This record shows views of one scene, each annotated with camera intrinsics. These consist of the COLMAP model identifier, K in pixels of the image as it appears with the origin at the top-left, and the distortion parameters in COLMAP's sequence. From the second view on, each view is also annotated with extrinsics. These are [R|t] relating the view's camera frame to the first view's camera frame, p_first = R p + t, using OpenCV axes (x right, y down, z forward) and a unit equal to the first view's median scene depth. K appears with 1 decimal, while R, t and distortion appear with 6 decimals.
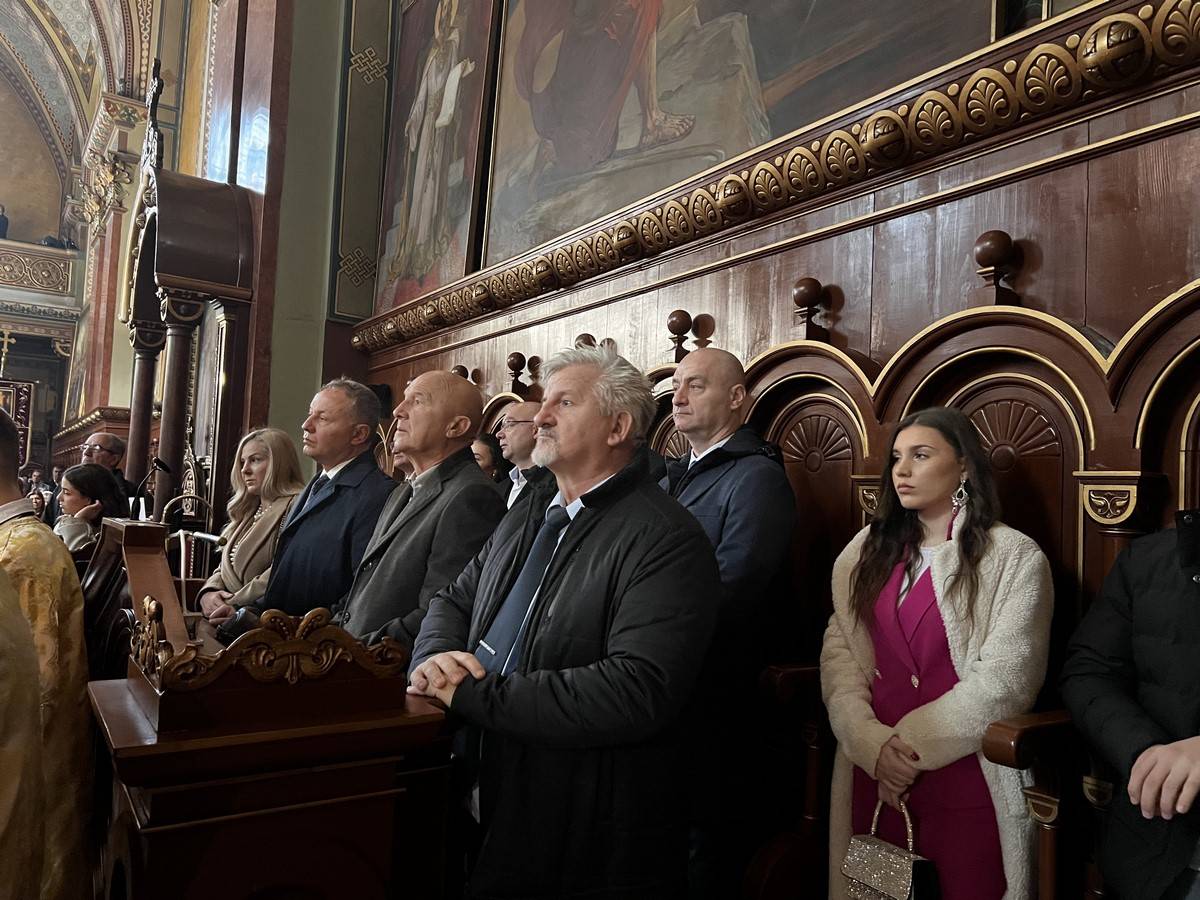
lens RADIAL K [[896.9, 0, 599.4], [0, 896.9, 447.7], [0, 0, 1]] dist [0.063249, -0.001071]
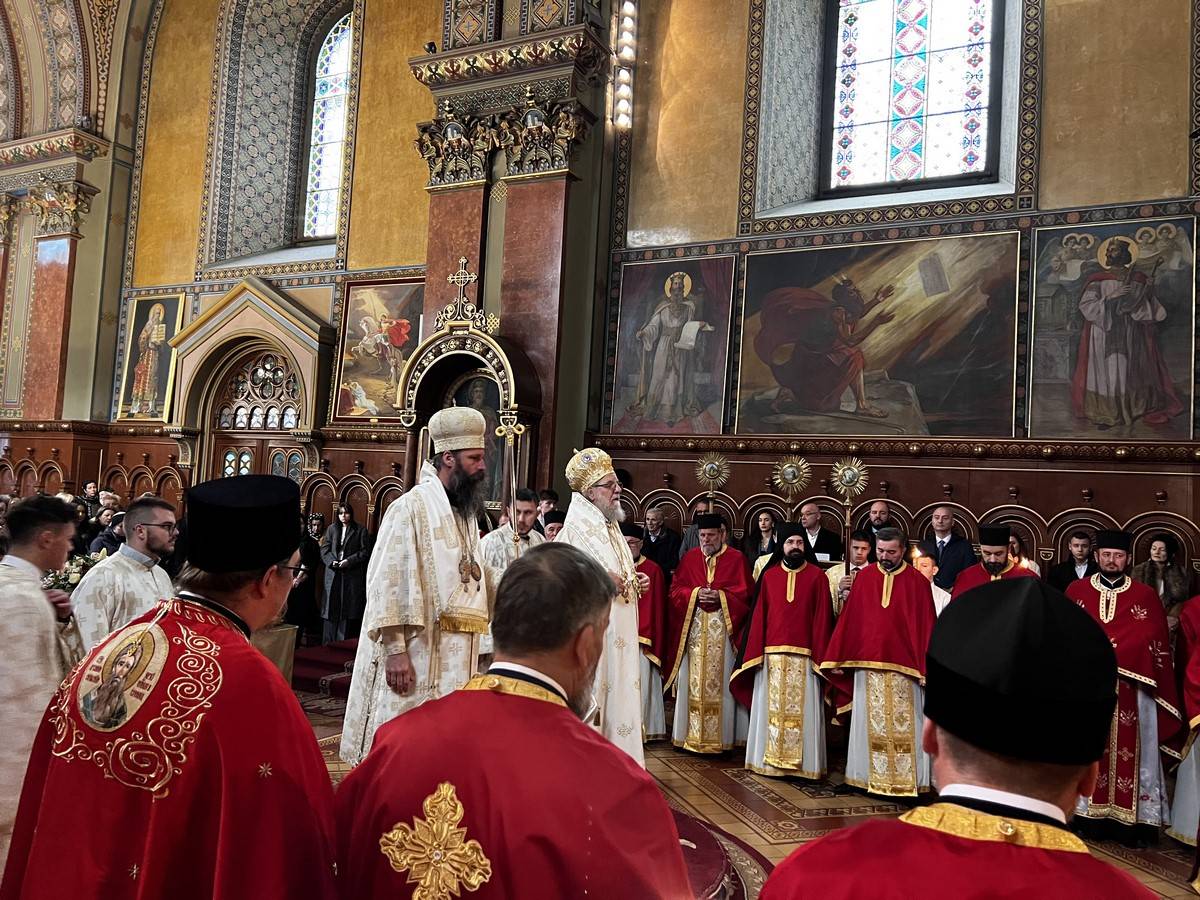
lens RADIAL K [[896.9, 0, 600.0], [0, 896.9, 452.6], [0, 0, 1]] dist [0.063249, -0.001071]
pose [[0.870914, 0.042392, 0.489604, -0.502339], [-0.056717, 0.998286, 0.014454, -0.056208], [-0.488152, -0.040357, 0.871825, -0.250164]]
